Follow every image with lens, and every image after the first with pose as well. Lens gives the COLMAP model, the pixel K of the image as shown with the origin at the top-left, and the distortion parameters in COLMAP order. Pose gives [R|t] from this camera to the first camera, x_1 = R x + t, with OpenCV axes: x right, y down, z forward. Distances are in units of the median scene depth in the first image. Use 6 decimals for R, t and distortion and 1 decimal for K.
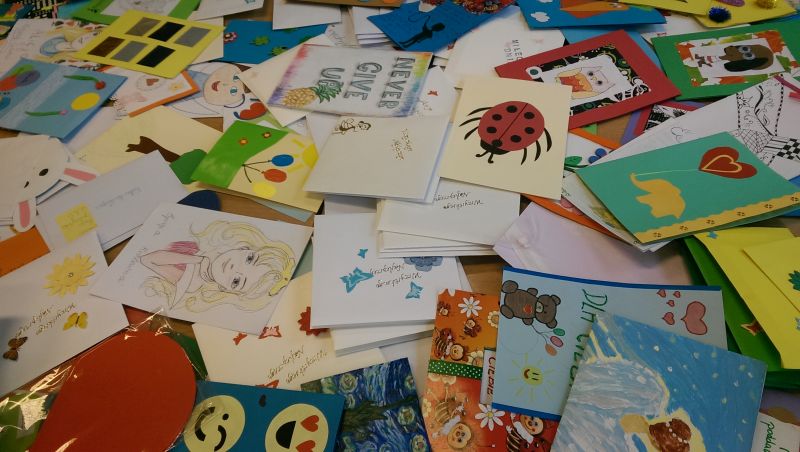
lens RADIAL K [[585.5, 0, 400.0], [0, 585.5, 226.0], [0, 0, 1]] dist [0.114700, -0.180059]
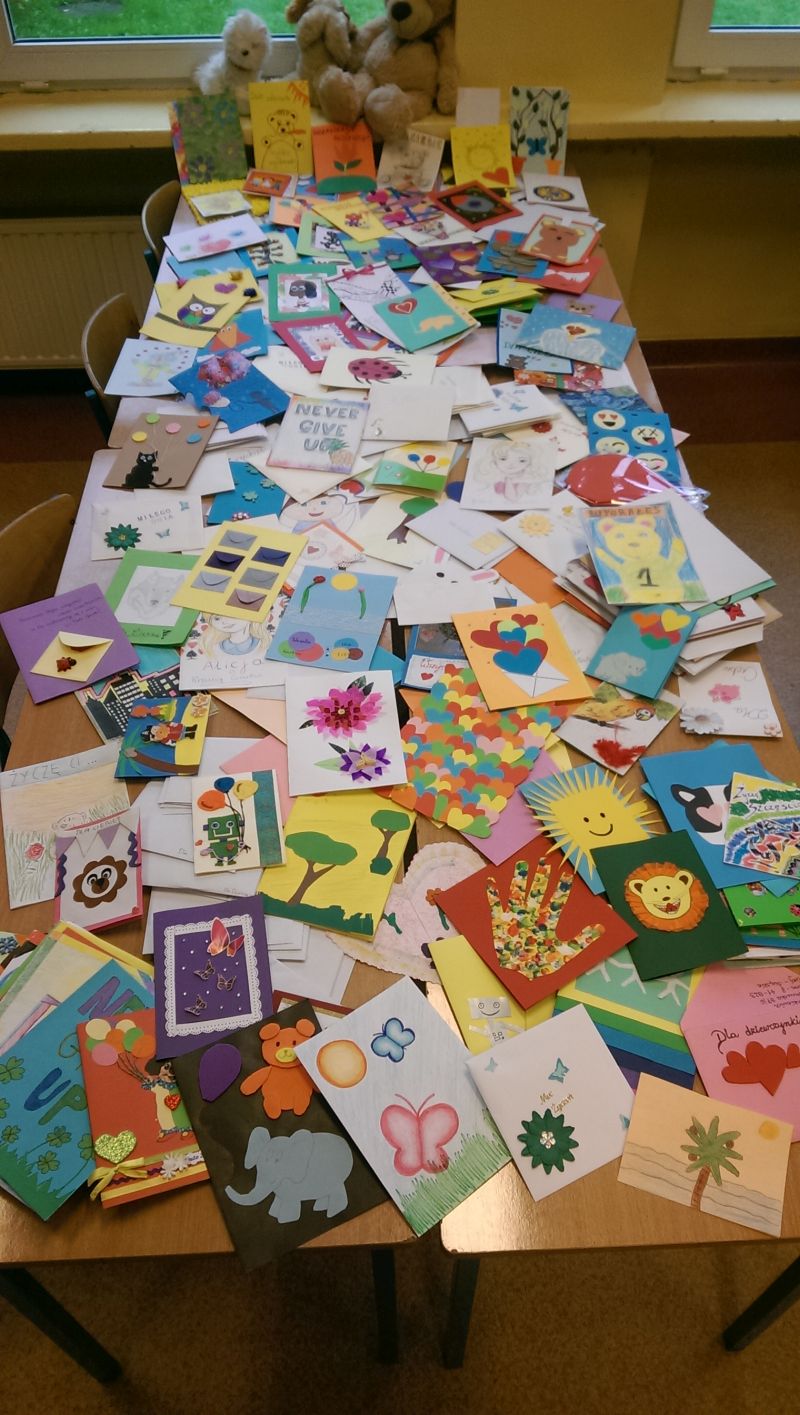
lens RADIAL K [[1035.5, 0, 400.0], [0, 1035.5, 707.5], [0, 0, 1]] dist [0.114700, -0.180059]
pose [[-0.118984, -0.681310, 0.722260, -2.010985], [0.765807, 0.400028, 0.503505, -0.965799], [-0.631967, 0.613021, 0.474155, 0.211577]]
